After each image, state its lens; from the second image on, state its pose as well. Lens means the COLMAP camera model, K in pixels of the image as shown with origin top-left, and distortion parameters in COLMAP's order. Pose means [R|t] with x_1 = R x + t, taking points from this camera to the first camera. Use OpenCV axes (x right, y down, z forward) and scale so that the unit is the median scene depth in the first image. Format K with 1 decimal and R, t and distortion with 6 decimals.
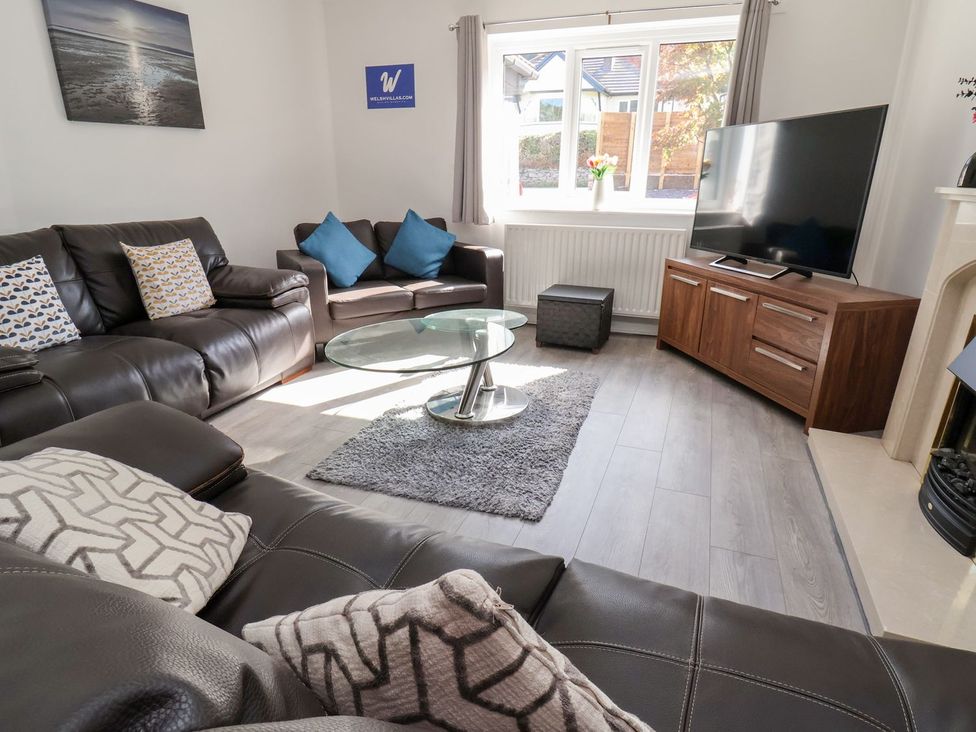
lens RADIAL K [[541.9, 0, 489.0], [0, 541.9, 342.5], [0, 0, 1]] dist [-0.001719, -0.017474]
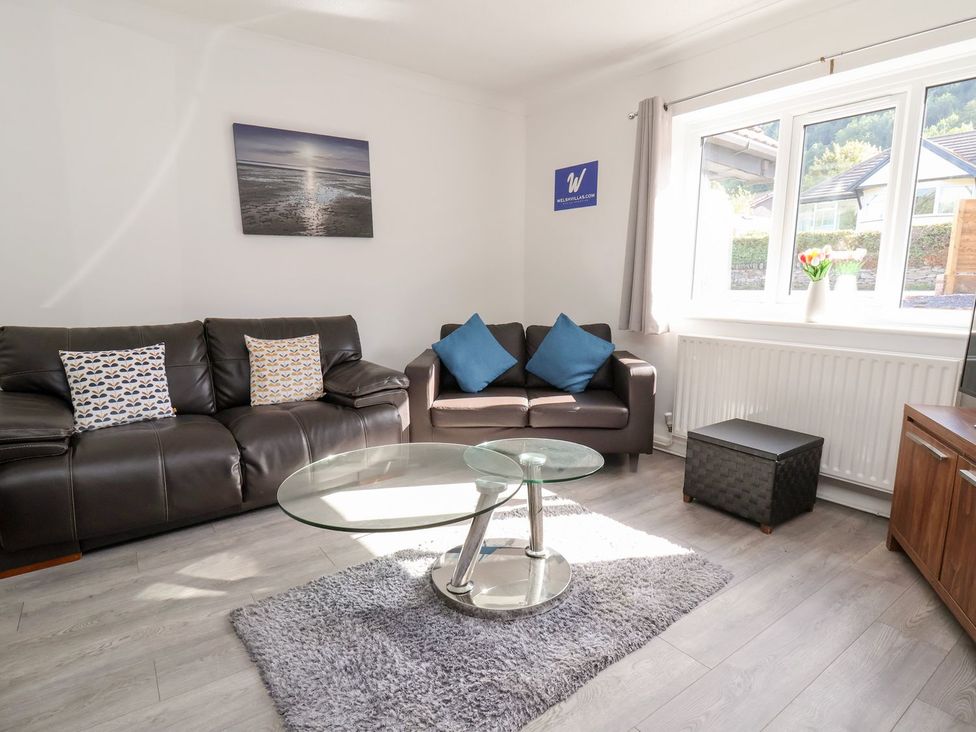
lens RADIAL K [[517.2, 0, 488.2], [0, 517.2, 352.7], [0, 0, 1]] dist [-0.002036, -0.012376]
pose [[0.840489, 0.069447, -0.537359, 0.261851], [-0.152056, 0.982130, -0.110905, -0.082678], [0.520054, 0.174923, 0.836030, 0.280380]]
